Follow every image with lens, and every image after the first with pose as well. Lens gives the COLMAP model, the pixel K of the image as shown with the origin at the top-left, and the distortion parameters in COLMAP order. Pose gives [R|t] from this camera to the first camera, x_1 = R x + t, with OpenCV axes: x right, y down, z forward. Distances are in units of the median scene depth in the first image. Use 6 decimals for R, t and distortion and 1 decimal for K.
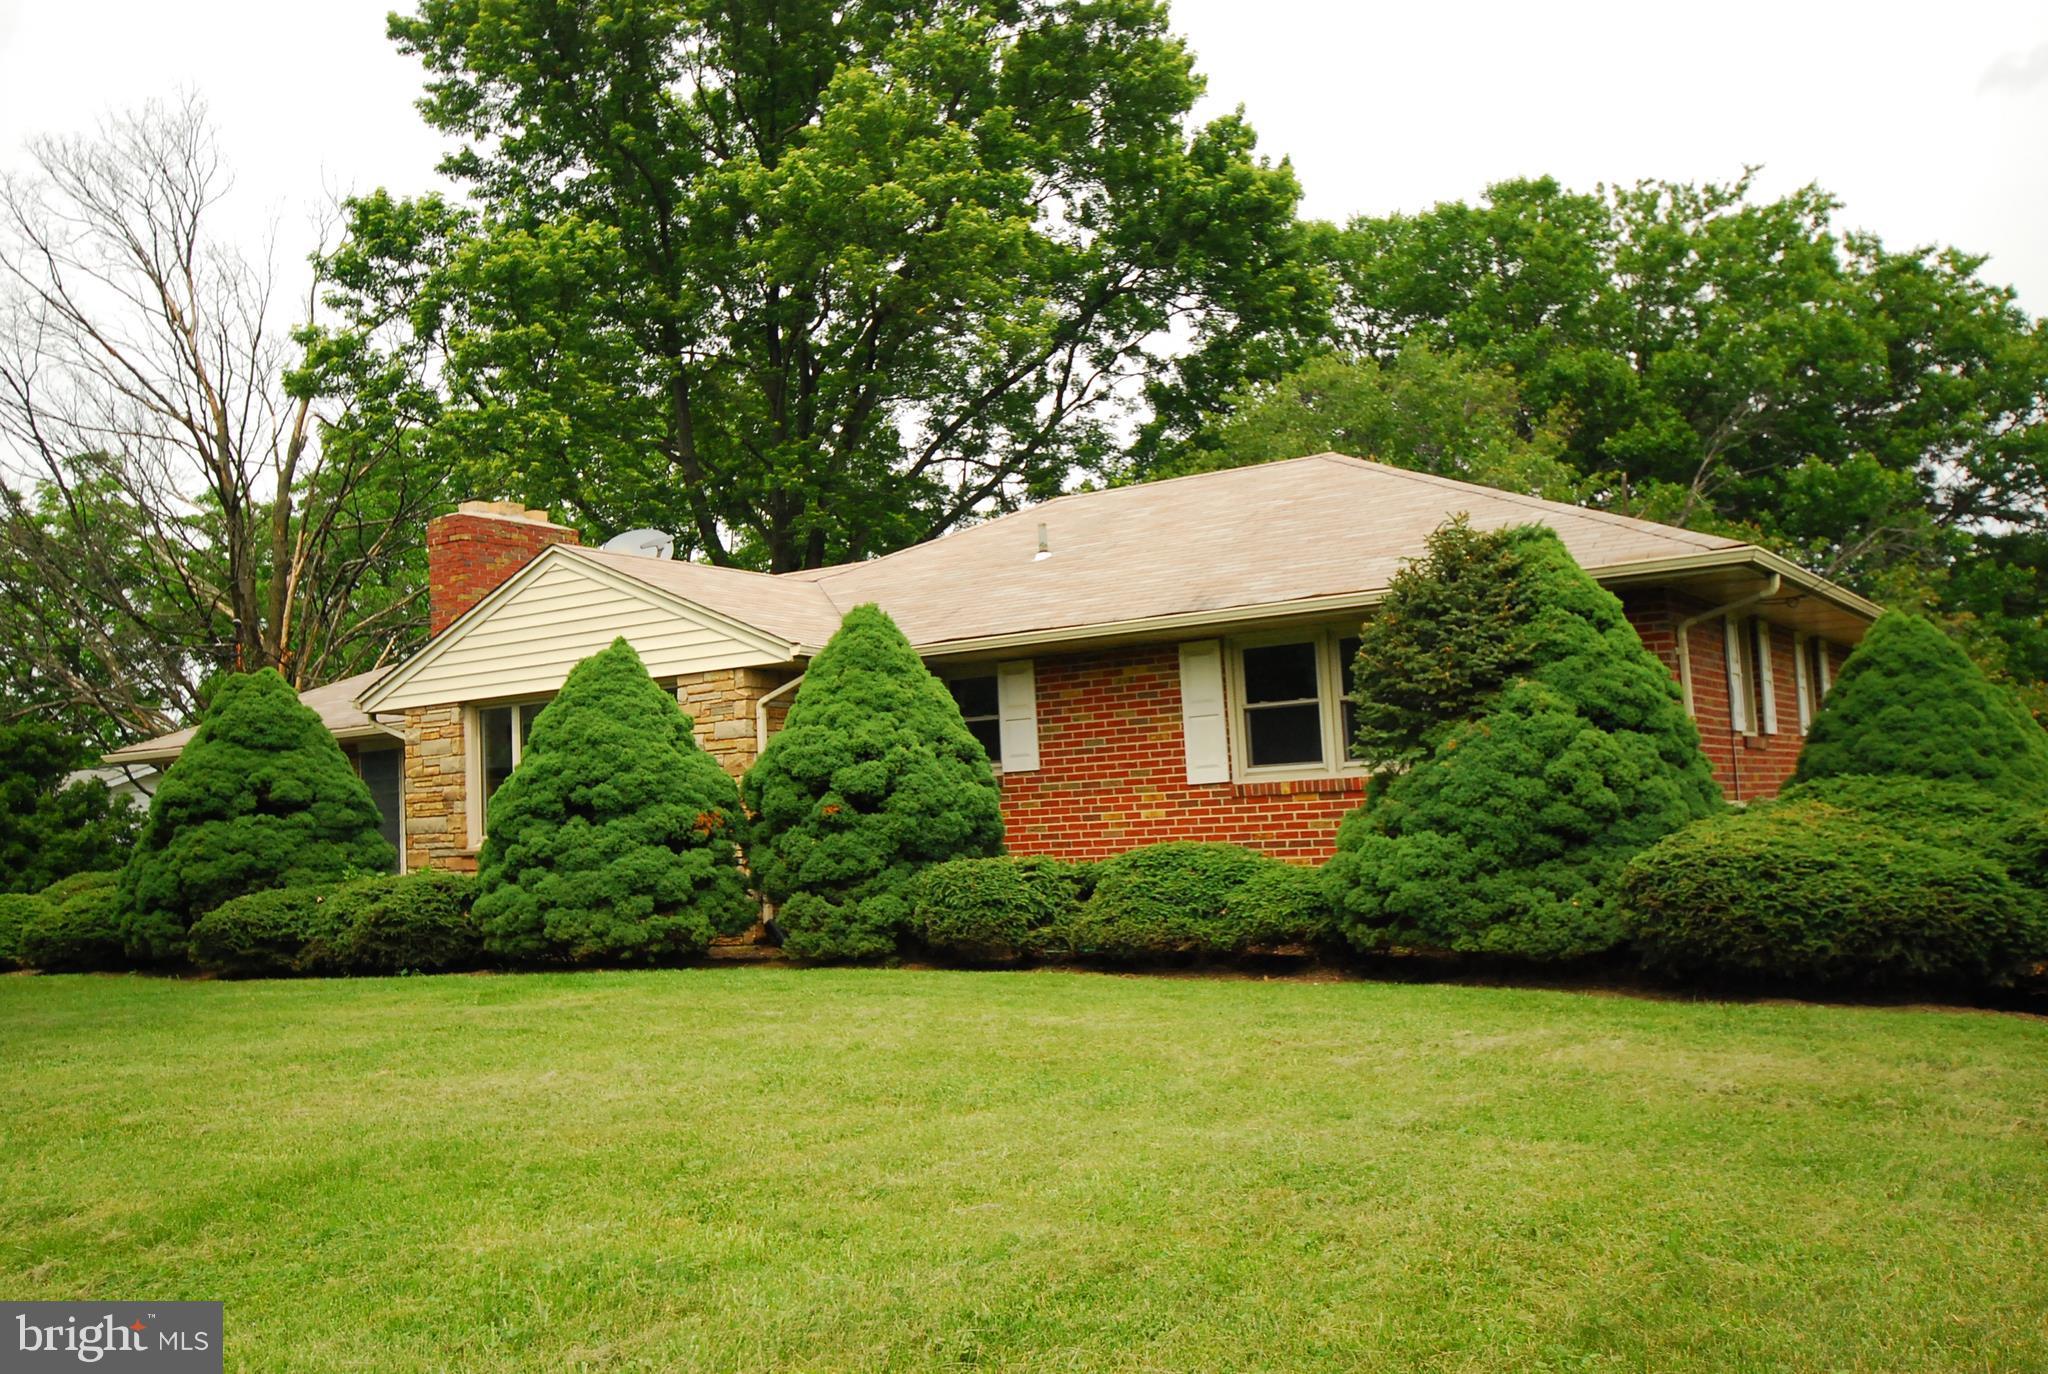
lens RADIAL K [[1831.5, 0, 938.4], [0, 1831.5, 689.3], [0, 0, 1]] dist [-0.003497, 0.105845]
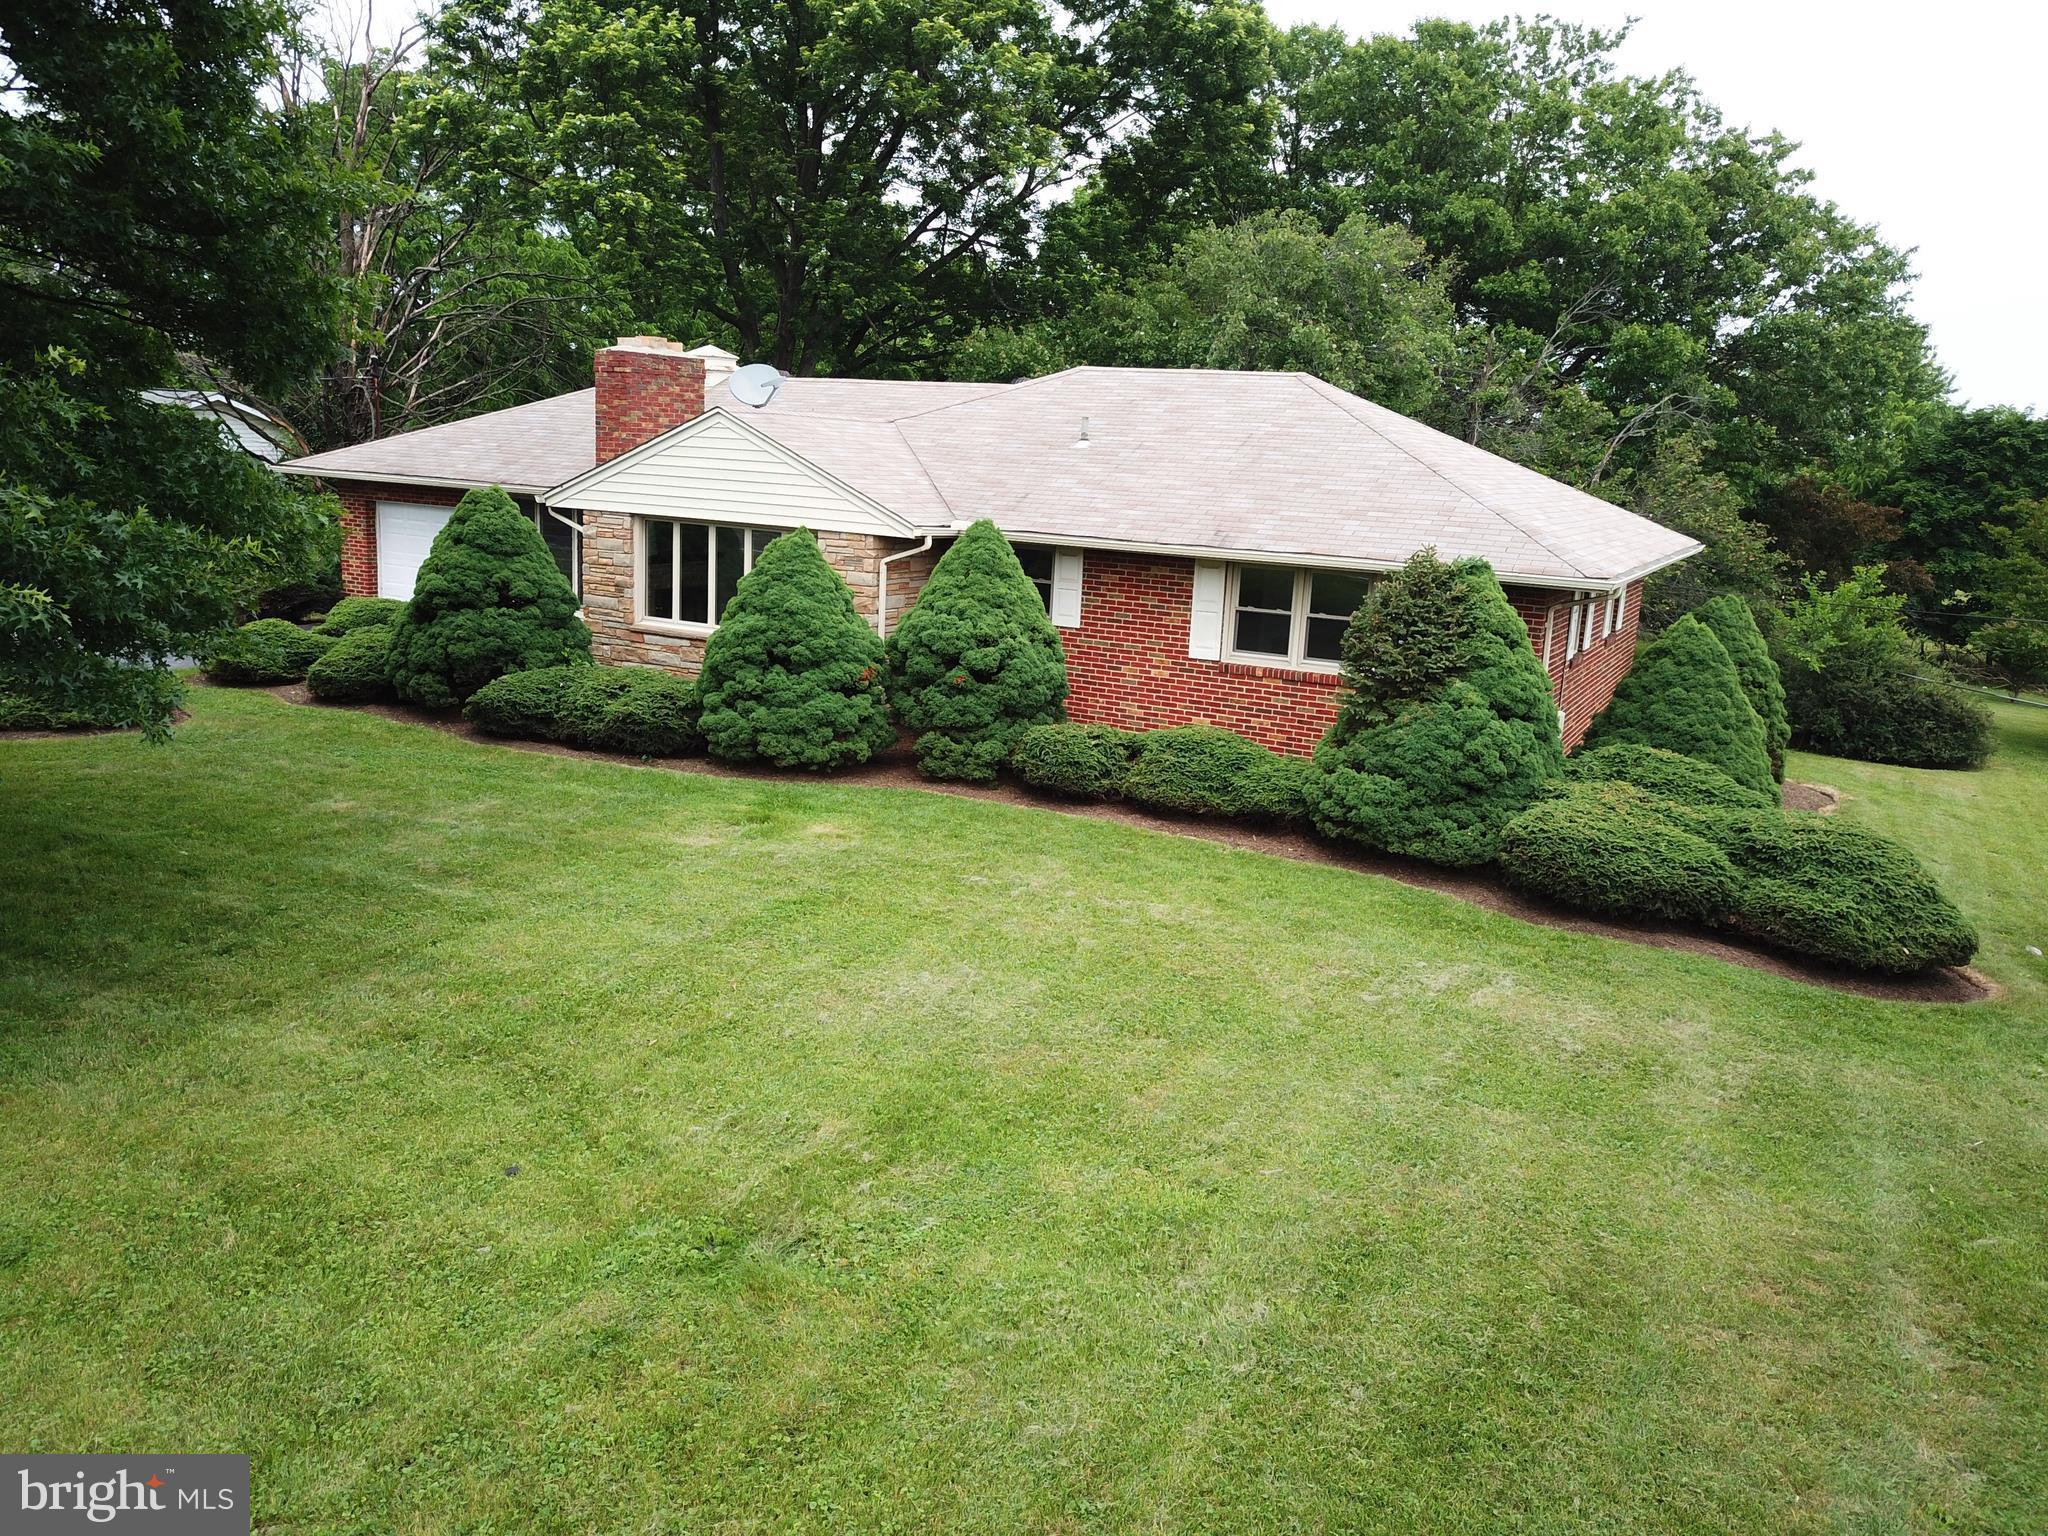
lens RADIAL K [[1516.4, 0, 968.7], [0, 1516.4, 796.8], [0, 0, 1]] dist [0.026893, -0.008164]
pose [[0.992733, 0.069310, 0.098370, -0.160449], [-0.094460, 0.955281, 0.280205, -0.178650], [-0.074550, -0.287461, 0.954887, -0.165714]]
